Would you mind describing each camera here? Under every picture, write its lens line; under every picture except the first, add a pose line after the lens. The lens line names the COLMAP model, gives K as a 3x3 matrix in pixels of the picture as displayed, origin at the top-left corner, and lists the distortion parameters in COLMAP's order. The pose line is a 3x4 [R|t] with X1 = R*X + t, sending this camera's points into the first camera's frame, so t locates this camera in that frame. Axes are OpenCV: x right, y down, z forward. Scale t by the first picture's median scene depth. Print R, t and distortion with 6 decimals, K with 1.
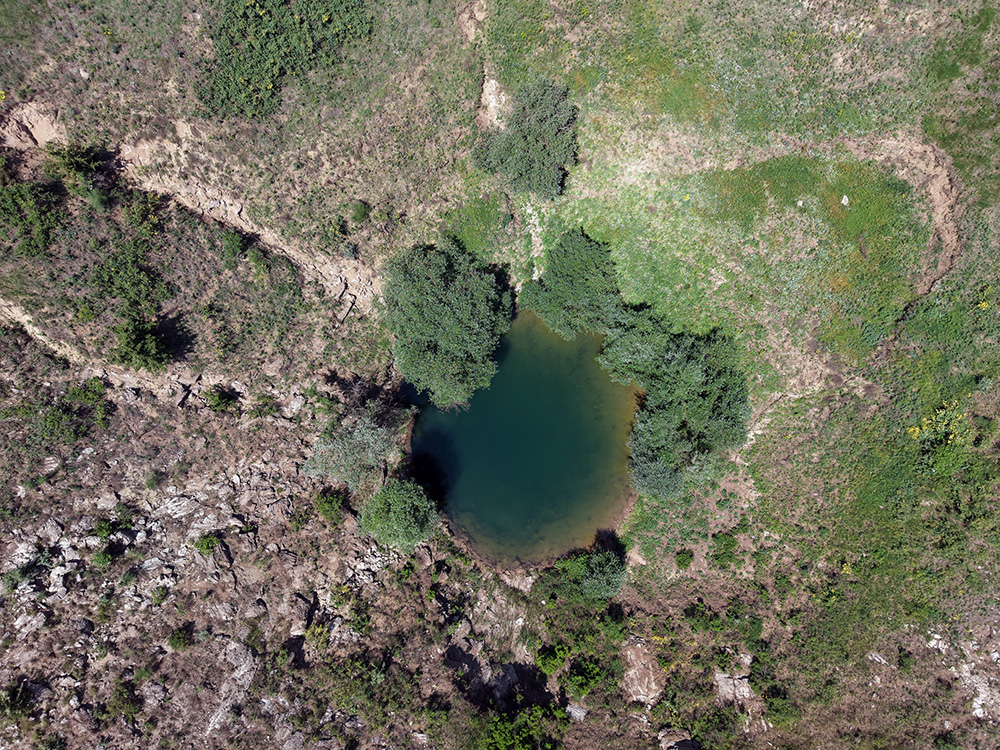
lens RADIAL K [[703.7, 0, 500.0], [0, 703.7, 375.0], [0, 0, 1]] dist [0.038053, -0.032555]
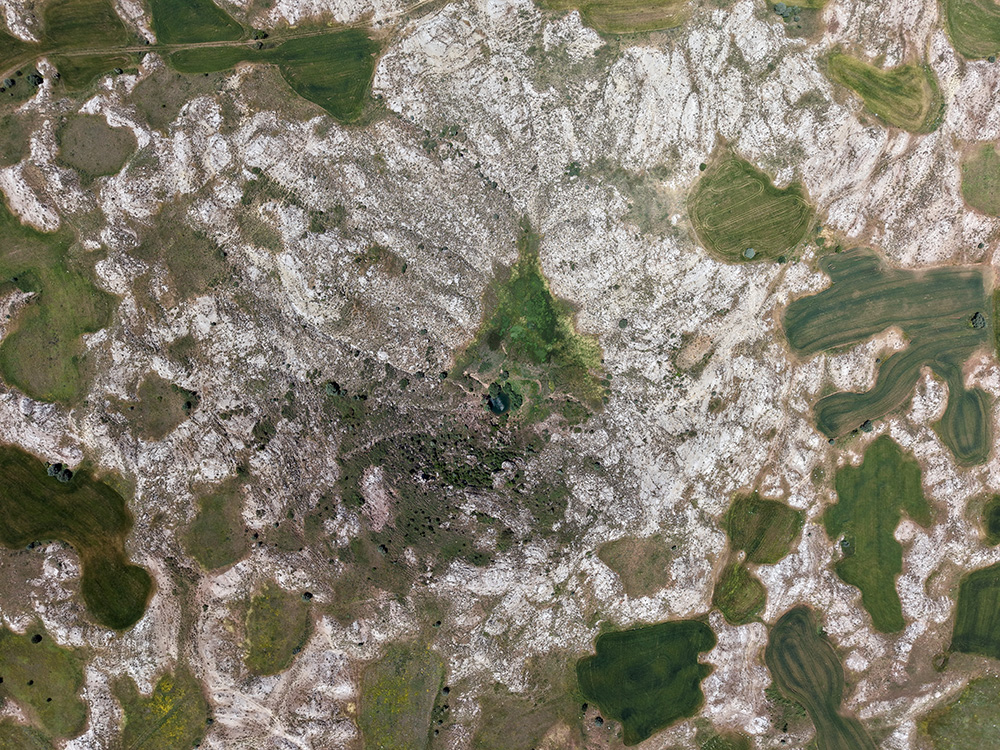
lens RADIAL K [[703.7, 0, 500.0], [0, 703.7, 375.0], [0, 0, 1]] dist [0.038053, -0.032555]
pose [[0.987596, 0.140140, -0.070814, 0.734004], [-0.140650, 0.990057, -0.002239, -0.300439], [0.069796, 0.012172, 0.997487, -9.686635]]
